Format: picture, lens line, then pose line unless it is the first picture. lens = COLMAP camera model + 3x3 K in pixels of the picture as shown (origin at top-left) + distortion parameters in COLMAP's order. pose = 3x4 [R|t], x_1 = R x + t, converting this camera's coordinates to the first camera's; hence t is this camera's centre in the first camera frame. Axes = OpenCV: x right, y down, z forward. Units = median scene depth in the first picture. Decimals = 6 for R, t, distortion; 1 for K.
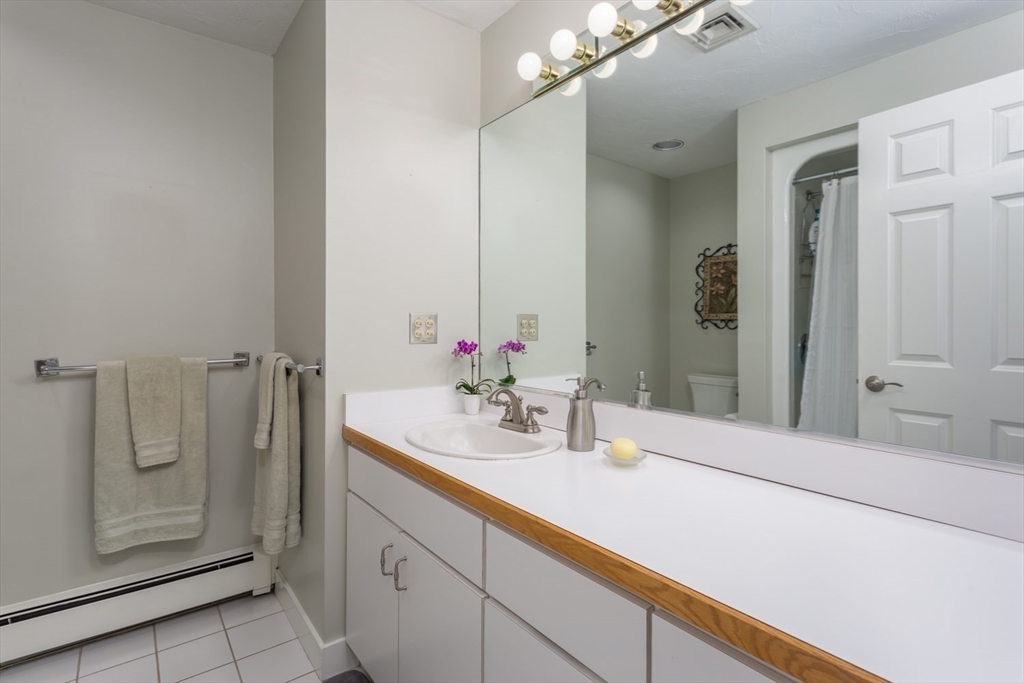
lens RADIAL K [[486.1, 0, 512.8], [0, 486.1, 336.5], [0, 0, 1]] dist [0.001714, 0.000094]
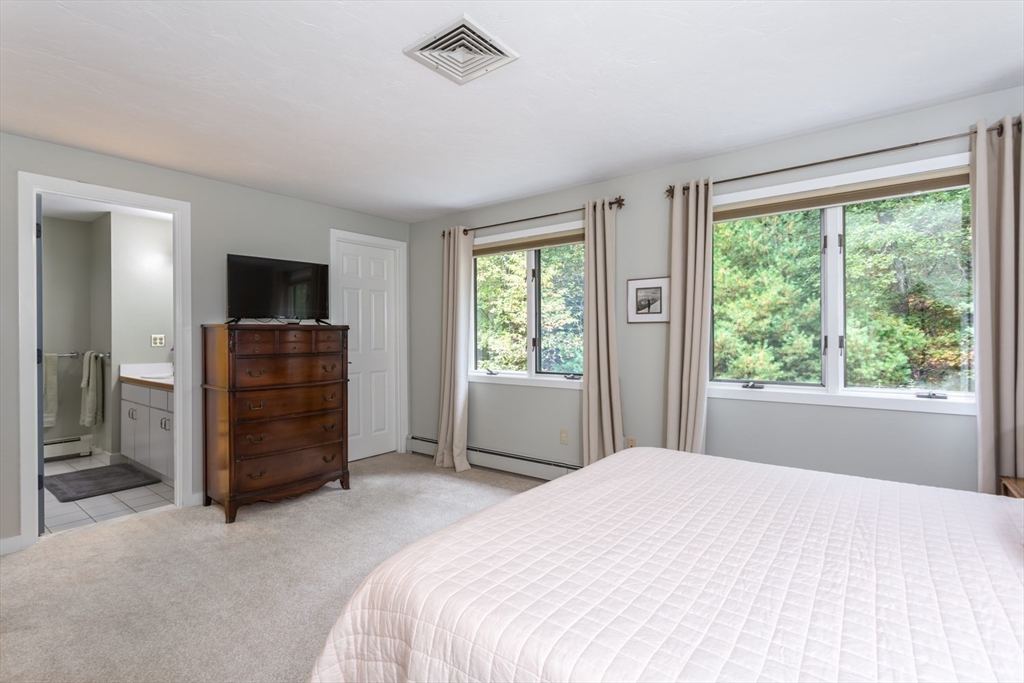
lens RADIAL K [[486.1, 0, 512.1], [0, 486.1, 342.3], [0, 0, 1]] dist [0.001714, 0.000094]
pose [[0.969153, -0.010952, 0.246216, 1.071803], [0.009687, 0.999933, 0.006351, -0.000760], [-0.246269, -0.003770, 0.969194, -2.100929]]
